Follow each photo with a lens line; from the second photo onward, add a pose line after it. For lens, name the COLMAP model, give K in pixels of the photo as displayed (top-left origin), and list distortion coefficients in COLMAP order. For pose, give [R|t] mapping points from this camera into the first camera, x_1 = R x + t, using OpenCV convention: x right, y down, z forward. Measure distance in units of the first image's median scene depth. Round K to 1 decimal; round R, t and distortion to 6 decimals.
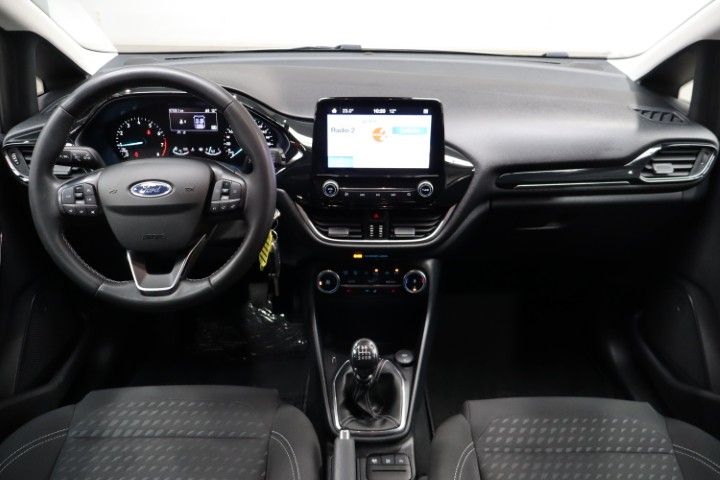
lens RADIAL K [[591.3, 0, 360.0], [0, 591.3, 240.0], [0, 0, 1]] dist [-0.010415, -0.005574]
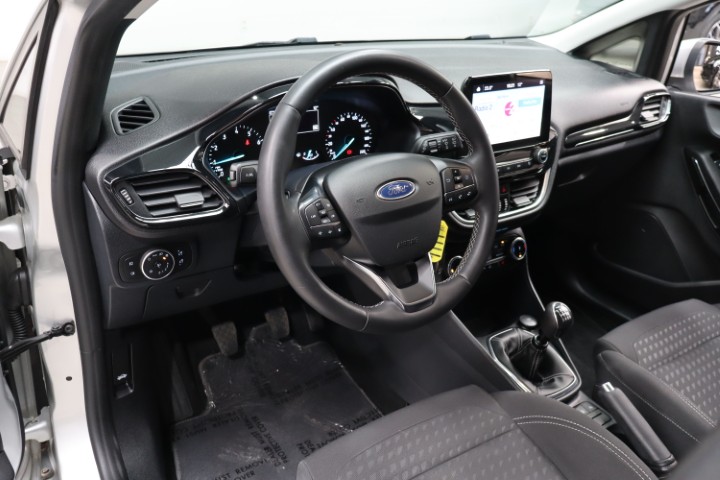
lens RADIAL K [[606.7, 0, 360.0], [0, 606.7, 240.0], [0, 0, 1]] dist [0.007824, 0.001811]
pose [[0.842907, -0.210586, 0.495138, -0.754074], [0.221933, 0.974375, 0.036597, -0.051807], [-0.490157, 0.079039, 0.868043, 0.226262]]
